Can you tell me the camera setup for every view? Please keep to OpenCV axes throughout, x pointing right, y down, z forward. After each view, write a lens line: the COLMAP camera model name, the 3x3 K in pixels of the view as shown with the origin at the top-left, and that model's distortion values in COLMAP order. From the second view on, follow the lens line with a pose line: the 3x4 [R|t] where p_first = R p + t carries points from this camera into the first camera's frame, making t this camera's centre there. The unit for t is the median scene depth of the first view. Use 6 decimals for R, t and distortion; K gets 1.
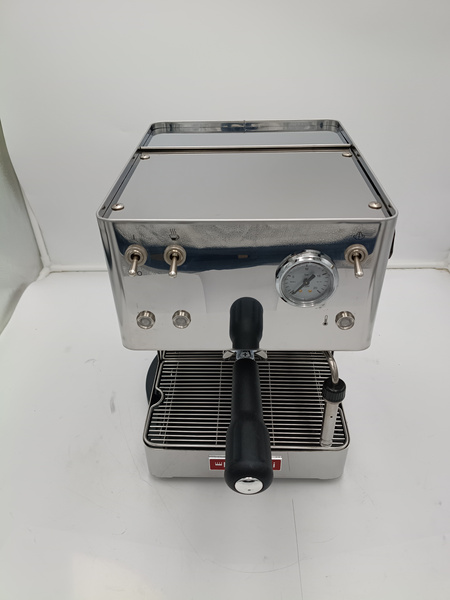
lens RADIAL K [[450.6, 0, 225.0], [0, 450.6, 300.0], [0, 0, 1]] dist [0.053687, -0.136449]
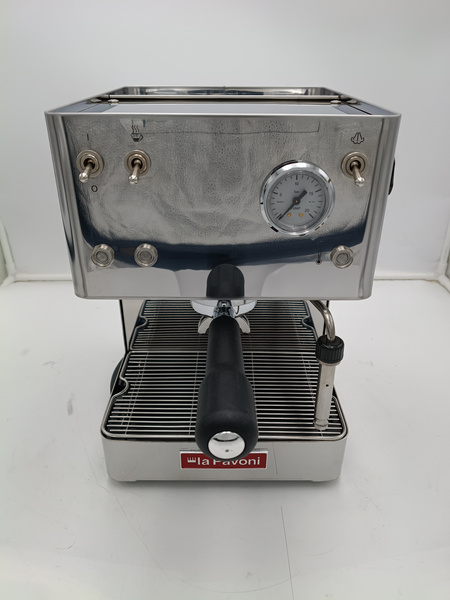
lens RADIAL K [[450.6, 0, 225.0], [0, 450.6, 300.0], [0, 0, 1]] dist [0.053687, -0.136449]
pose [[0.999226, 0.007321, 0.038662, 0.012496], [-0.002402, 0.992055, -0.125780, 0.177222], [-0.039276, 0.125589, 0.991305, 0.142749]]
